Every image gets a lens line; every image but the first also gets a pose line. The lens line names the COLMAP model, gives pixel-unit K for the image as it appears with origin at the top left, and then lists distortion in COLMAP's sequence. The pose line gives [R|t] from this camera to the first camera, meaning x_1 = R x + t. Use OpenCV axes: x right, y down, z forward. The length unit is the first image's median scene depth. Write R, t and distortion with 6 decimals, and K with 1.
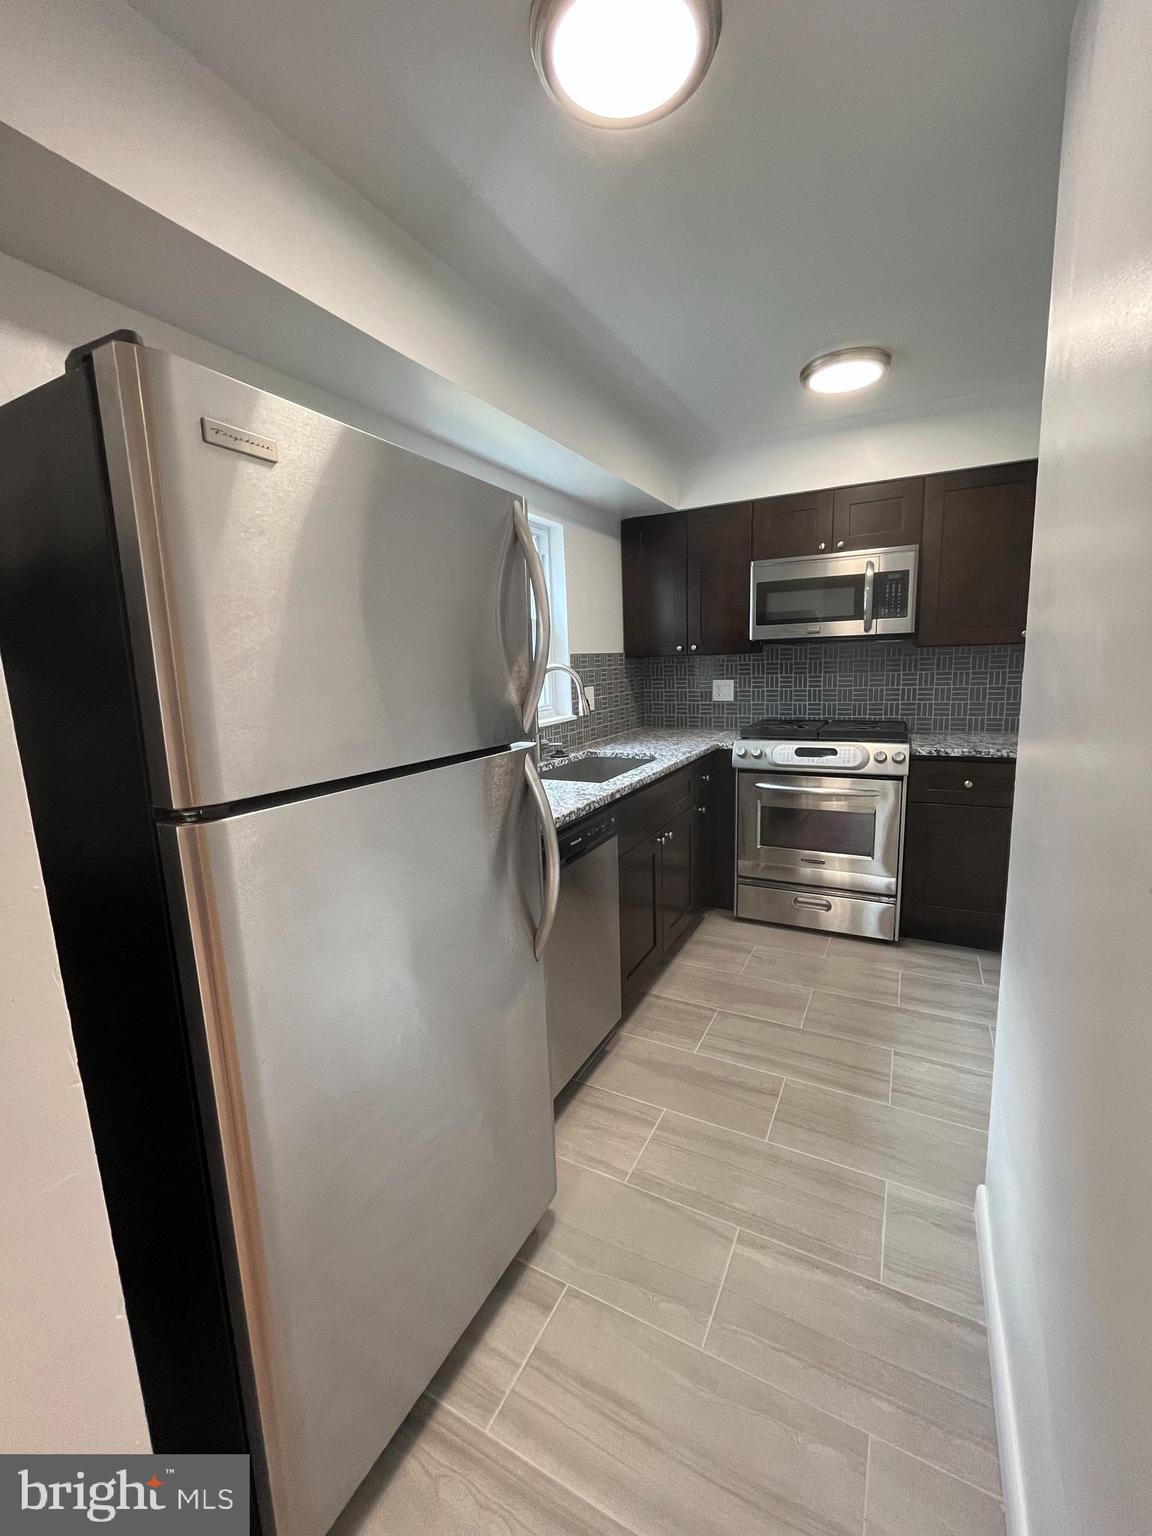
lens RADIAL K [[629.8, 0, 576.5], [0, 629.8, 765.2], [0, 0, 1]] dist [-0.003686, 0.000909]
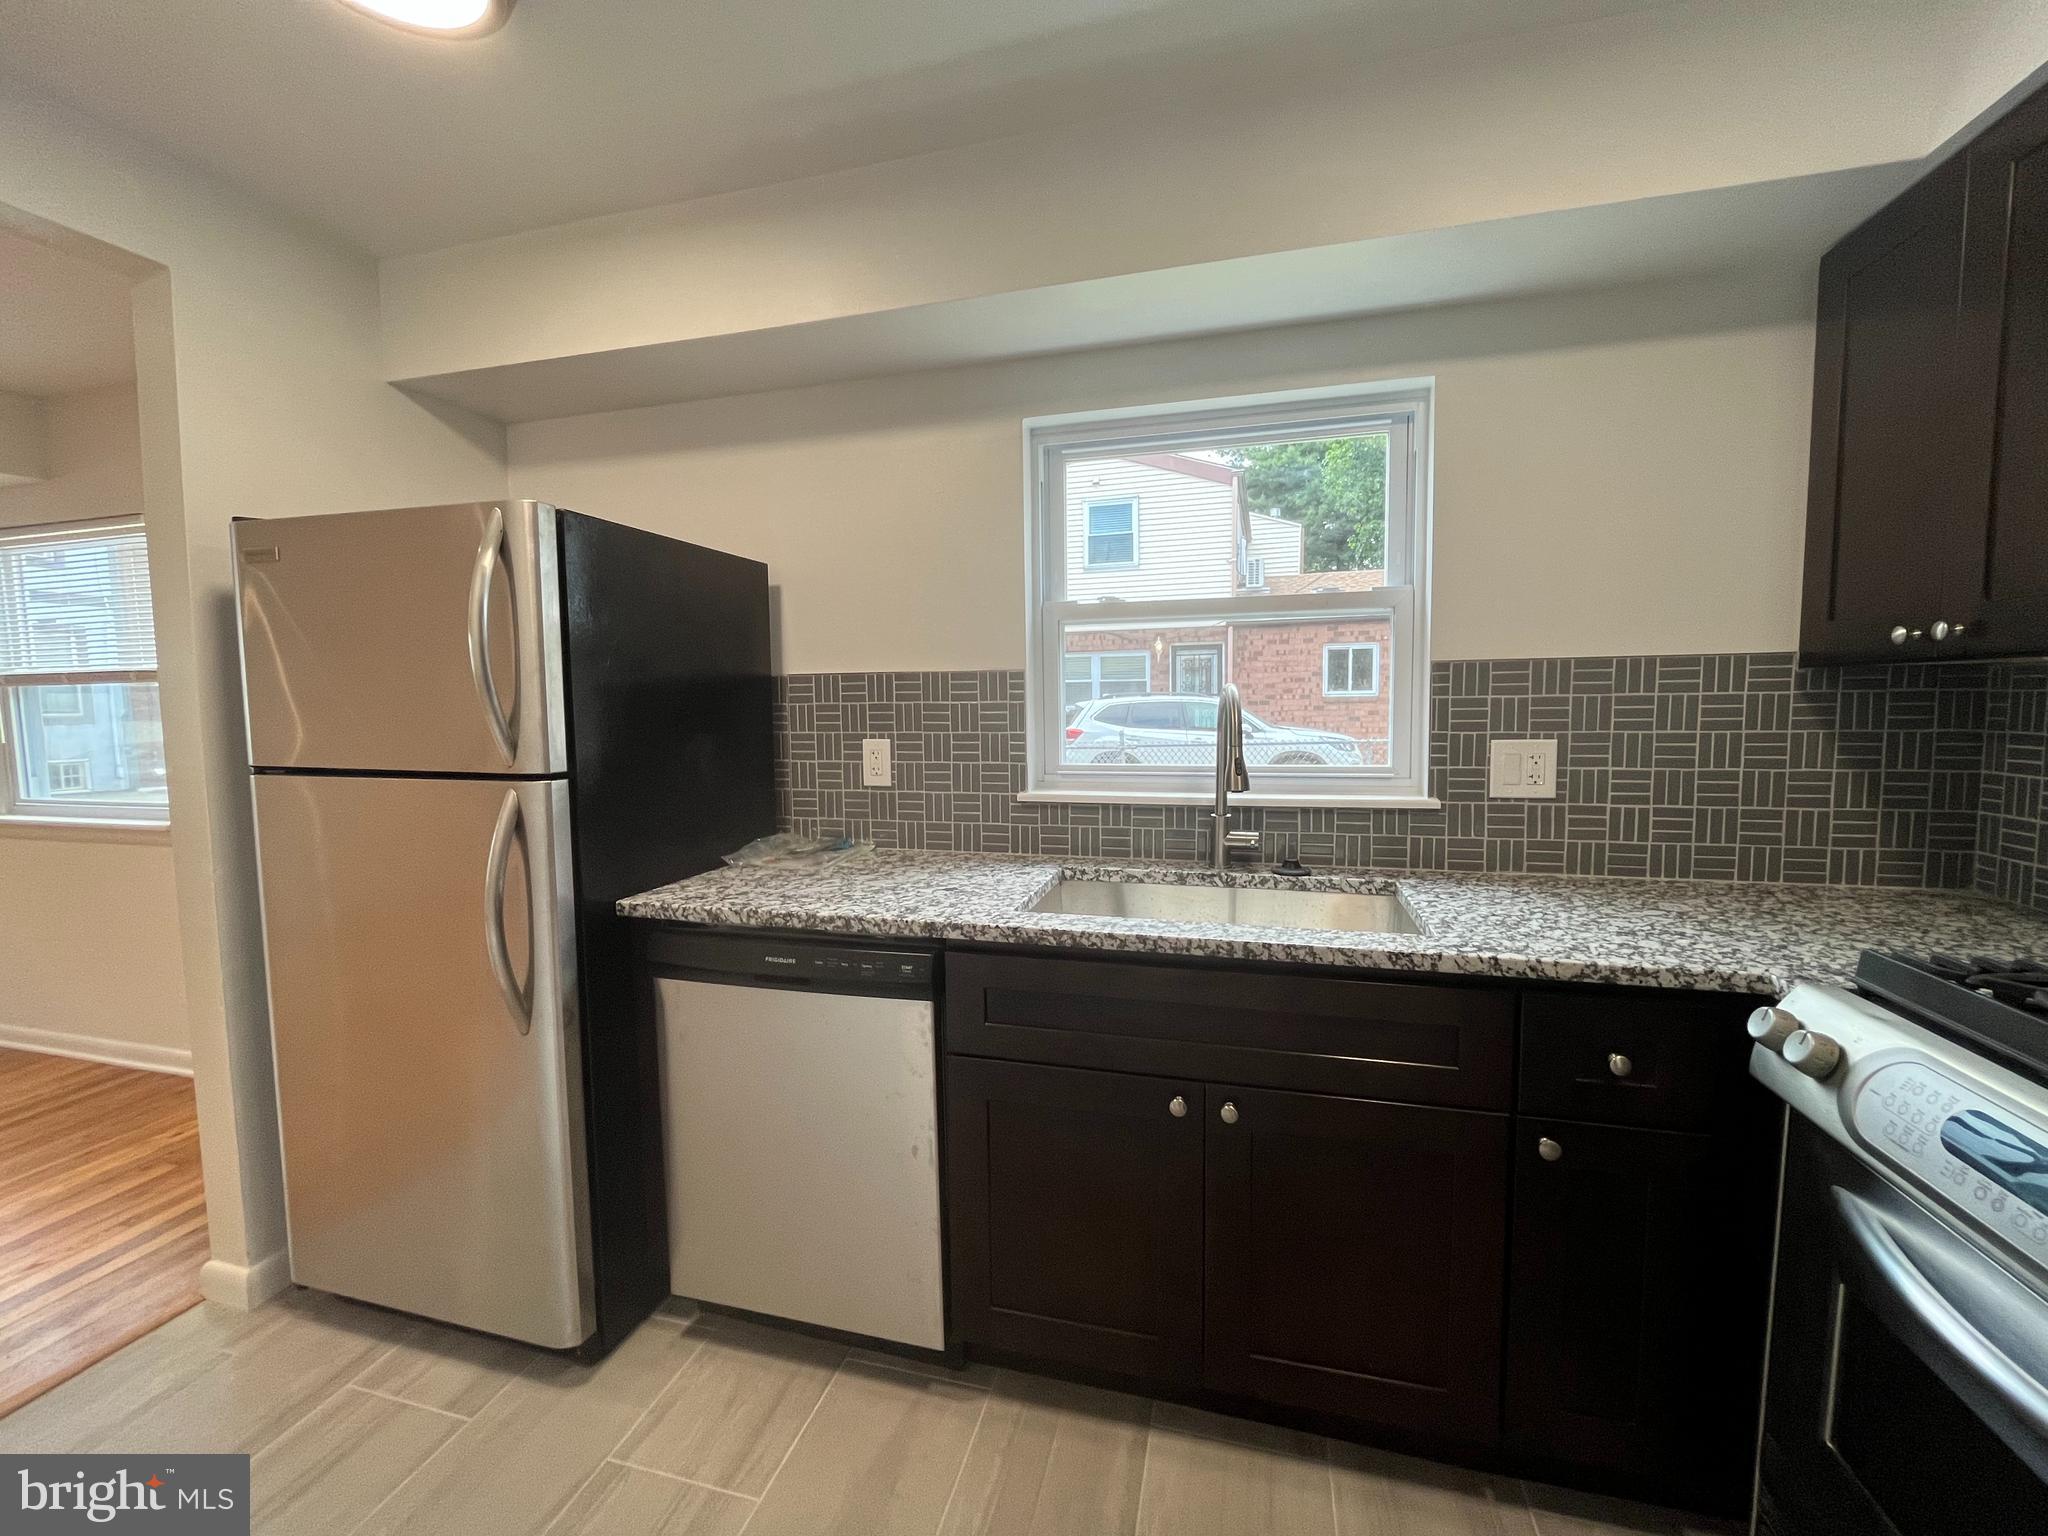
lens RADIAL K [[839.8, 0, 1021.5], [0, 839.8, 764.1], [0, 0, 1]] dist [-0.003686, 0.000909]
pose [[0.222728, 0.116602, -0.967882, 0.575623], [-0.156873, 0.984170, 0.082465, -0.123487], [0.962176, 0.133468, 0.237494, 0.676326]]
